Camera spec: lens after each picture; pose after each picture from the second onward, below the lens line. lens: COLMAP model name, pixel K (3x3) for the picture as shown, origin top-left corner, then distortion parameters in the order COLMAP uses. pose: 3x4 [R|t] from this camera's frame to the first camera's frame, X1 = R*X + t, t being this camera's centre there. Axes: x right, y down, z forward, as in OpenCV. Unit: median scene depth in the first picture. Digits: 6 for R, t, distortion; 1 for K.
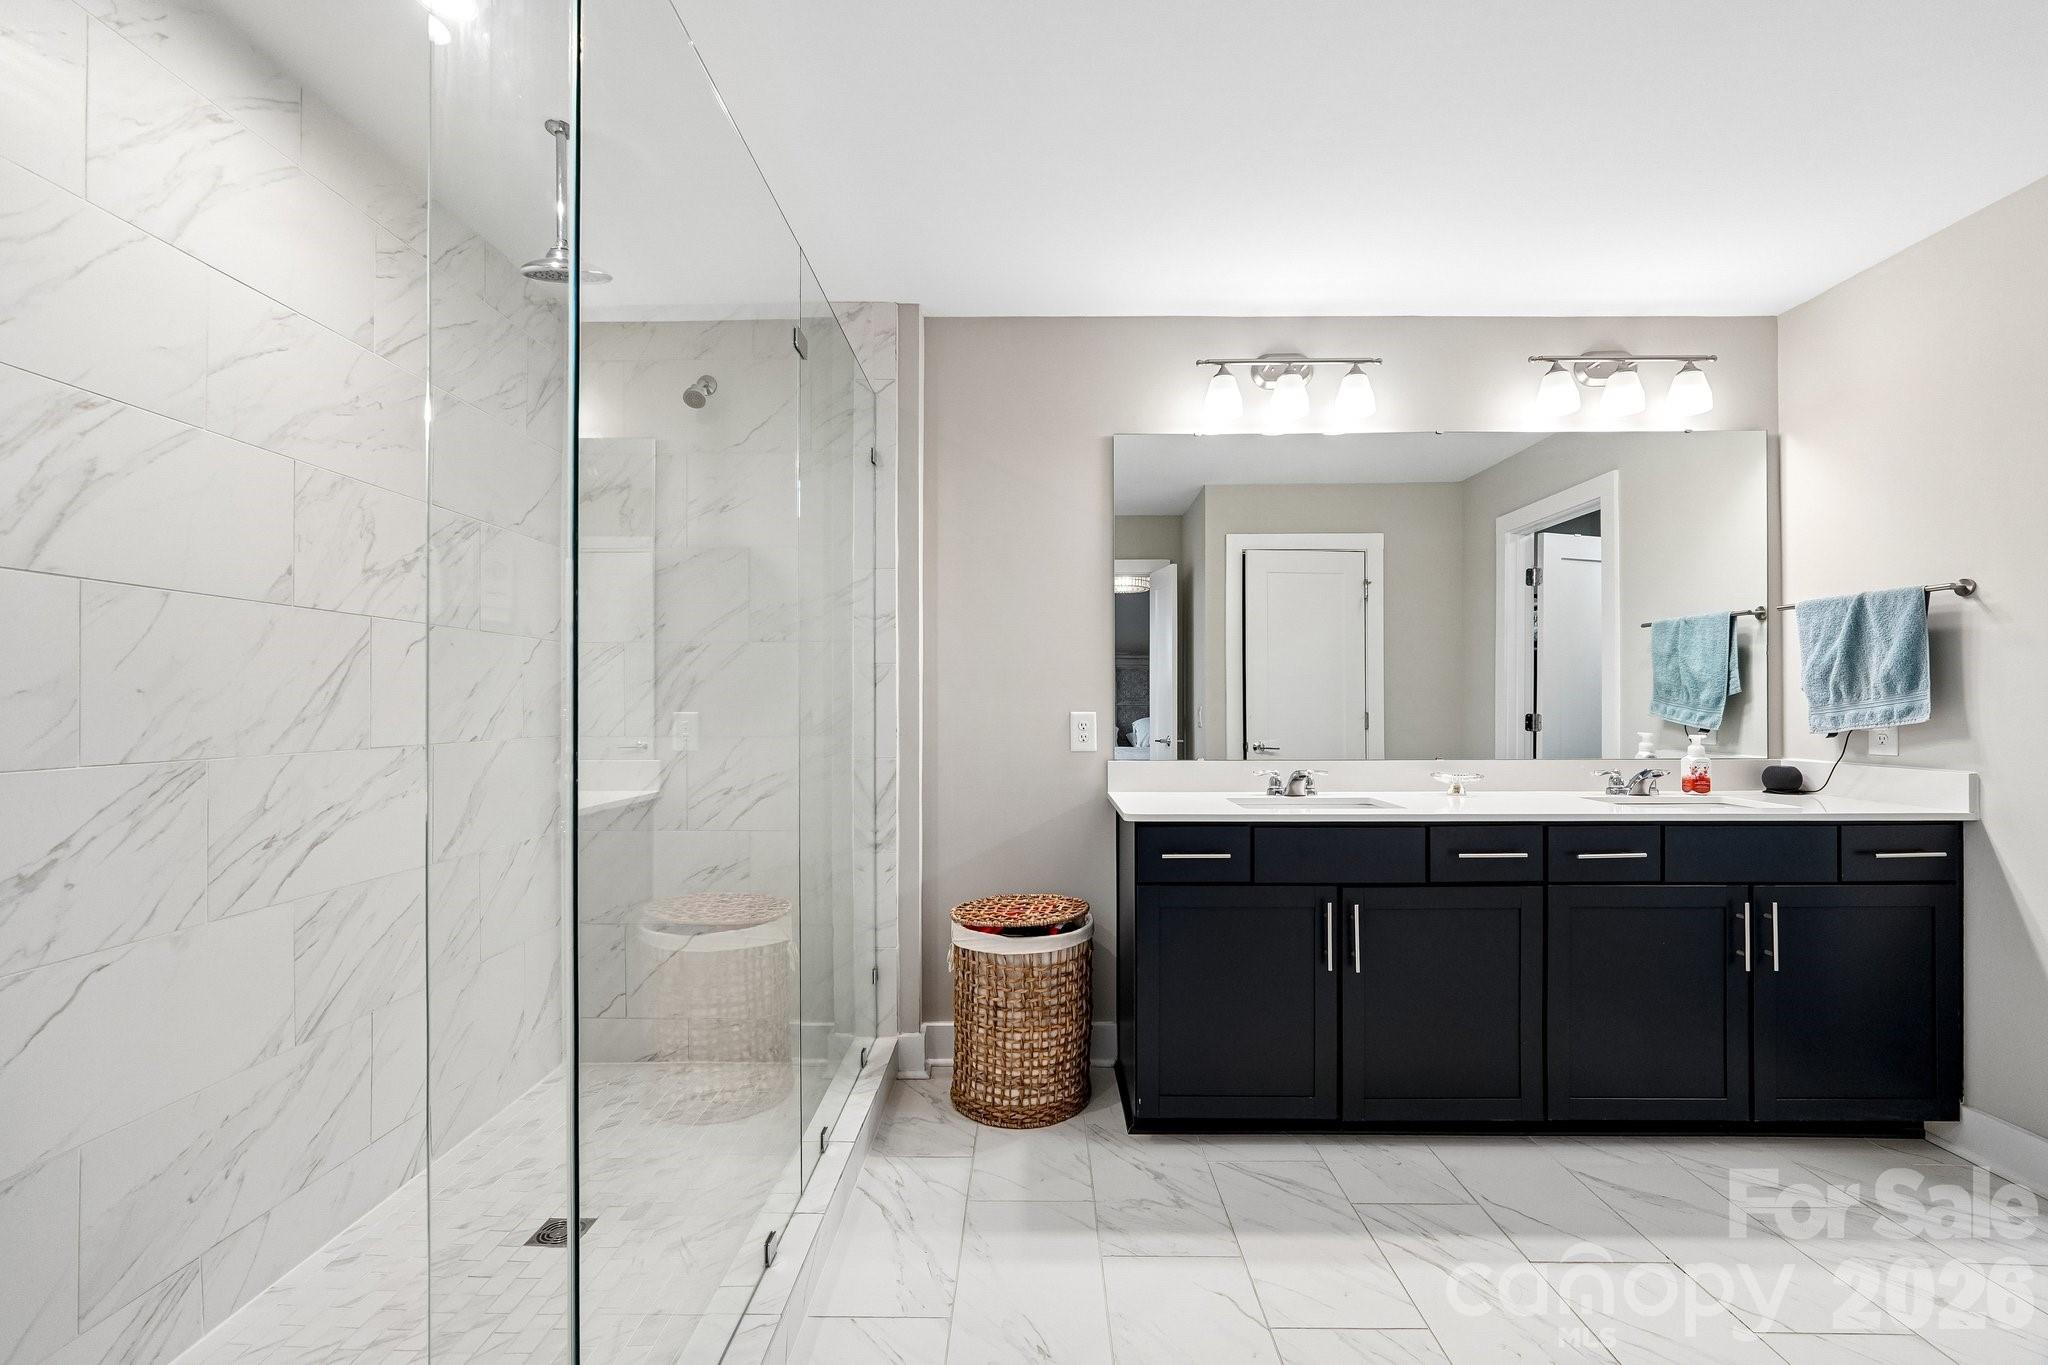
lens RADIAL K [[867.2, 0, 1023.6], [0, 867.2, 699.0], [0, 0, 1]] dist [-0.015031, 0.004589]
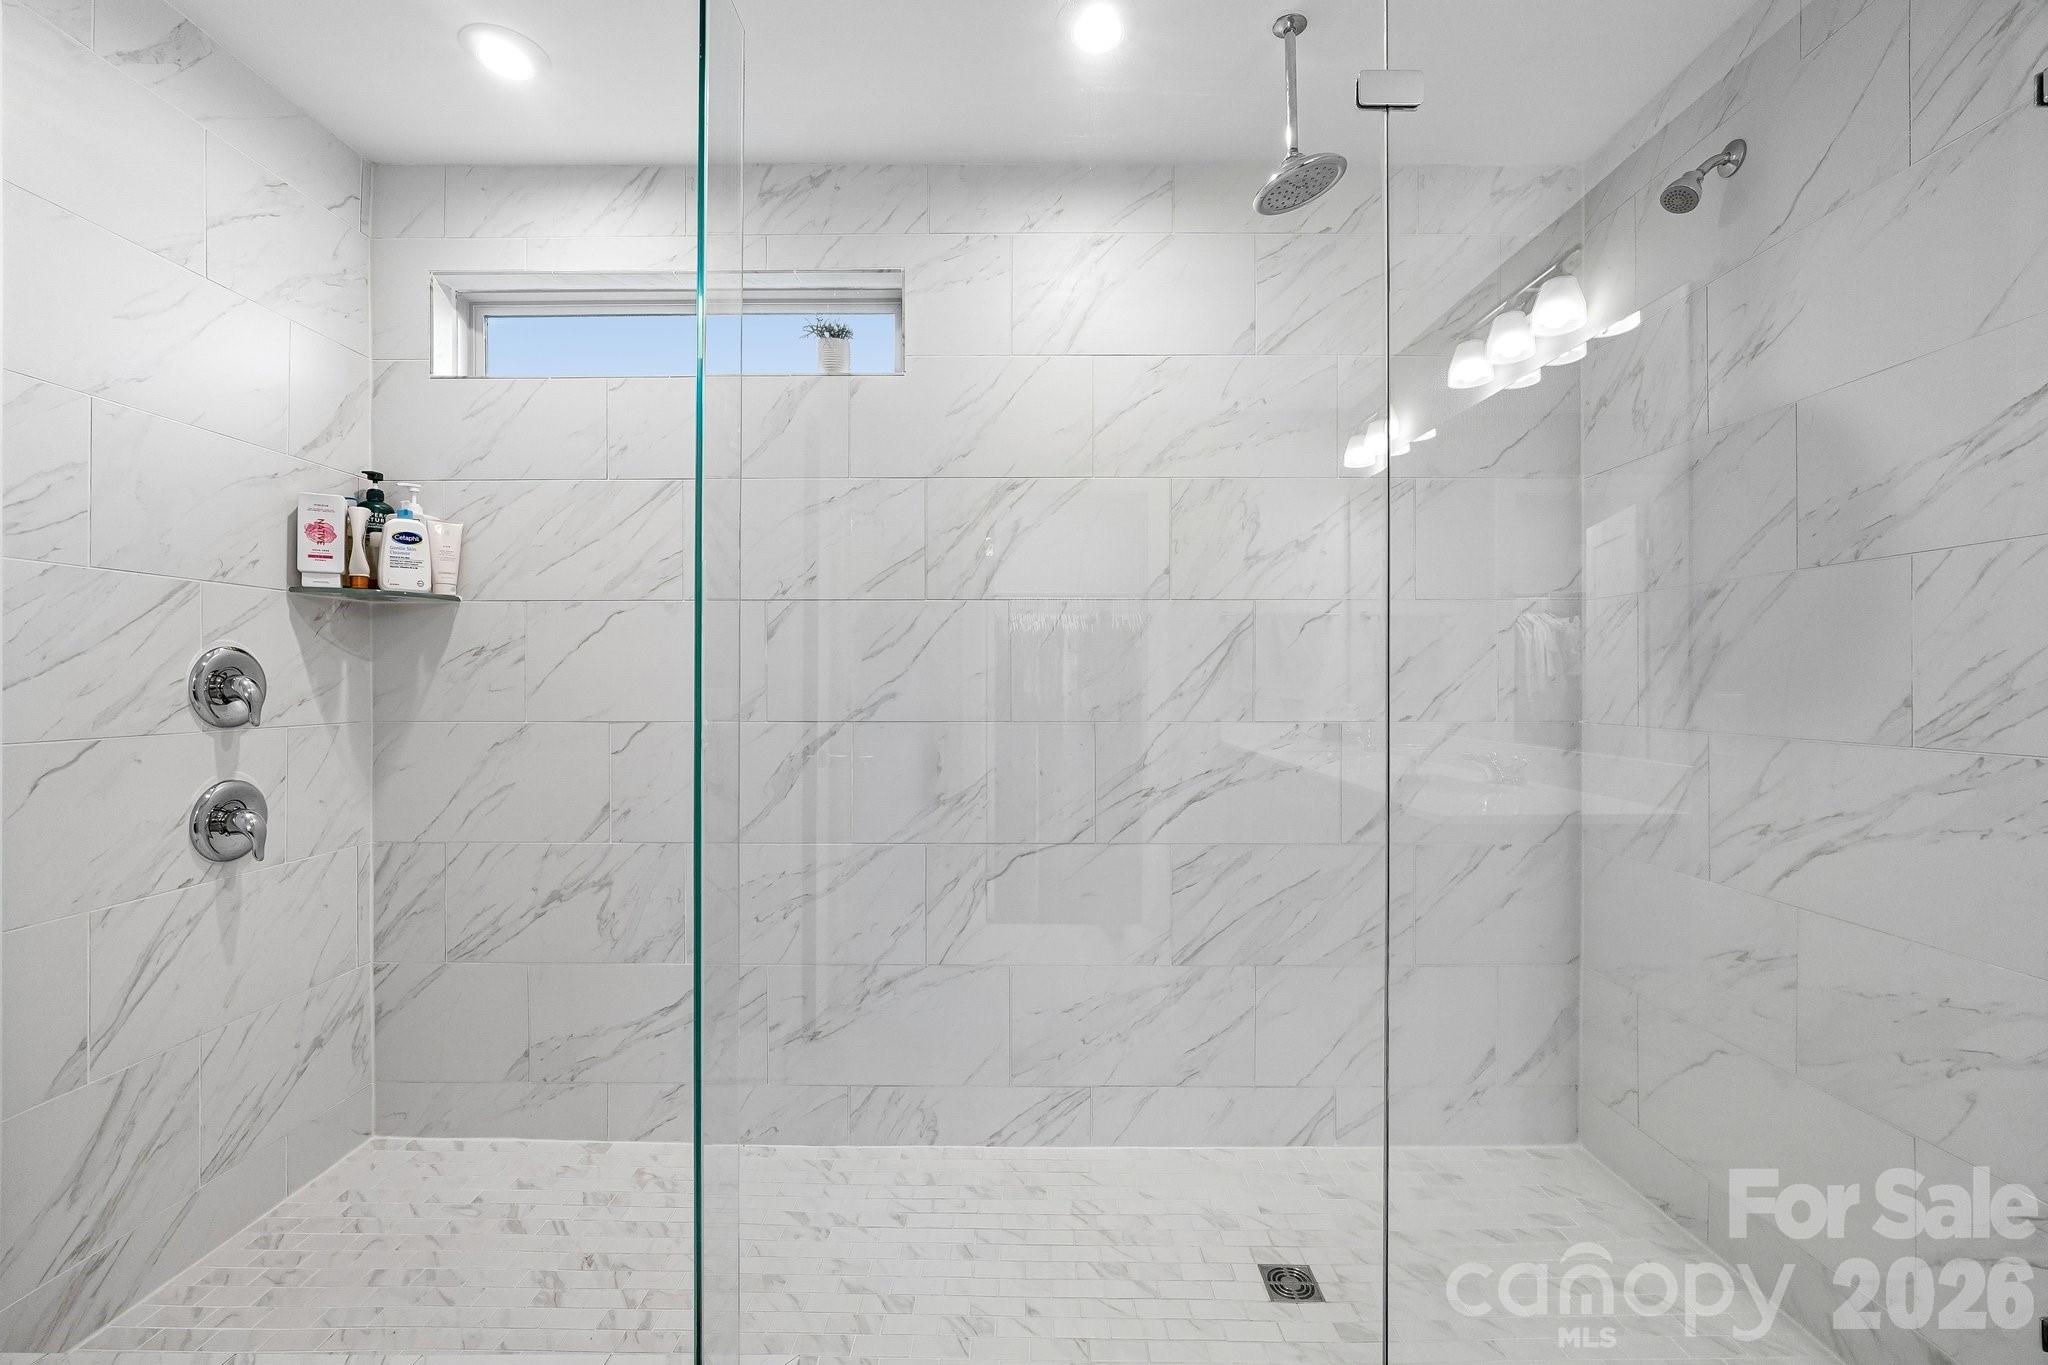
lens RADIAL K [[867.2, 0, 1021.1], [0, 867.2, 676.7], [0, 0, 1]] dist [-0.015031, 0.004589]
pose [[0.017668, -0.001402, -0.999843, 0.354018], [0.007121, 0.999974, -0.001276, 0.000048], [0.999819, -0.007097, 0.017678, 0.752009]]
